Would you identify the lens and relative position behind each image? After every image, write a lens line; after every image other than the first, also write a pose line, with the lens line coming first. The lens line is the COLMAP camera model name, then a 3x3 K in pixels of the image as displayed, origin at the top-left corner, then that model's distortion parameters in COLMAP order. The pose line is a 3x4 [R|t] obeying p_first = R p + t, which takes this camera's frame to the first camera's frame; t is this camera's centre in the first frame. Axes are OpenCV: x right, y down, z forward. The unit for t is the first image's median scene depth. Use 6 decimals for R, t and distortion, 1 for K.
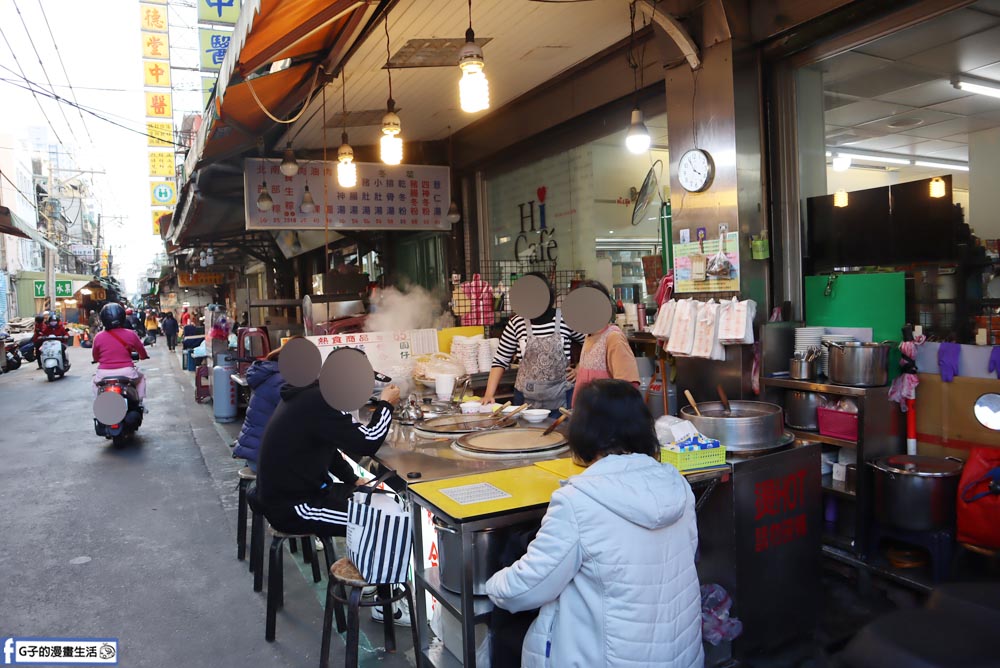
lens RADIAL K [[702.5, 0, 500.0], [0, 702.5, 334.0], [0, 0, 1]] dist [-0.139441, 0.114359]
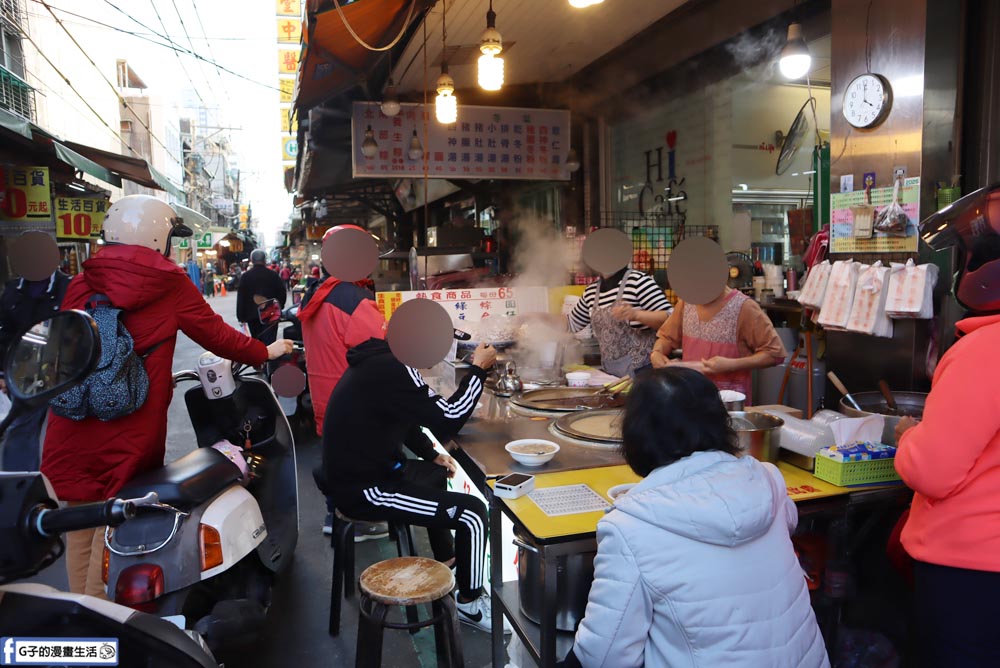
lens RADIAL K [[702.5, 0, 500.0], [0, 702.5, 334.0], [0, 0, 1]] dist [-0.139441, 0.114359]
pose [[0.984333, 0.040137, -0.171691, 0.006461], [-0.029957, 0.997659, 0.061475, -0.000843], [0.173756, -0.055368, 0.983231, 0.098835]]
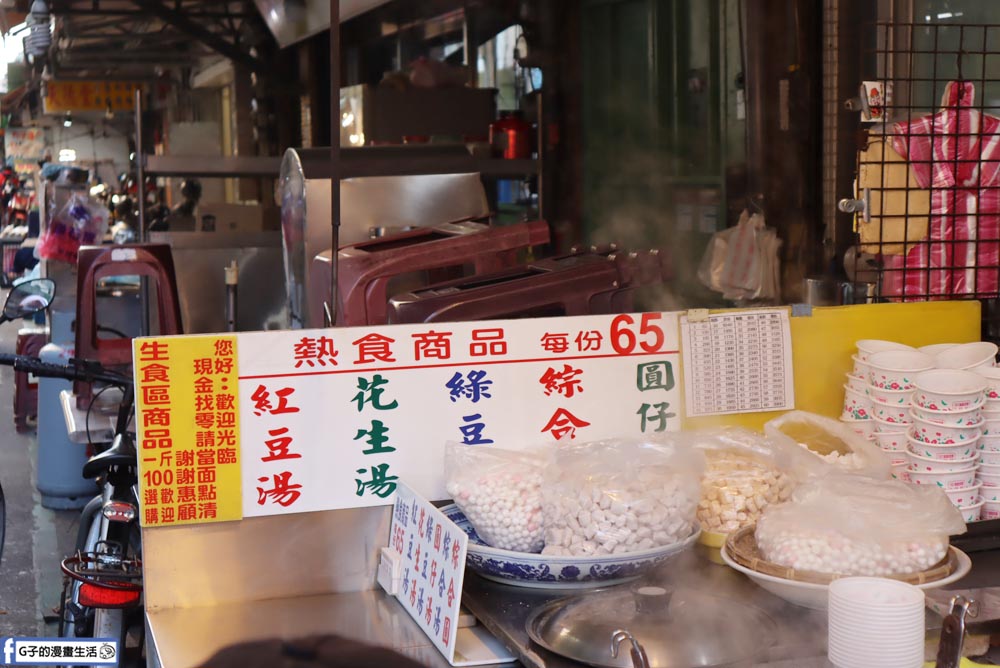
lens RADIAL K [[1568.6, 0, 500.0], [0, 1568.6, 334.0], [0, 0, 1]] dist [0.035509, 0.071538]
pose [[0.984310, 0.046111, -0.170318, -0.091929], [-0.035650, 0.997314, 0.063978, -0.028584], [0.172811, -0.056903, 0.983310, 0.436853]]
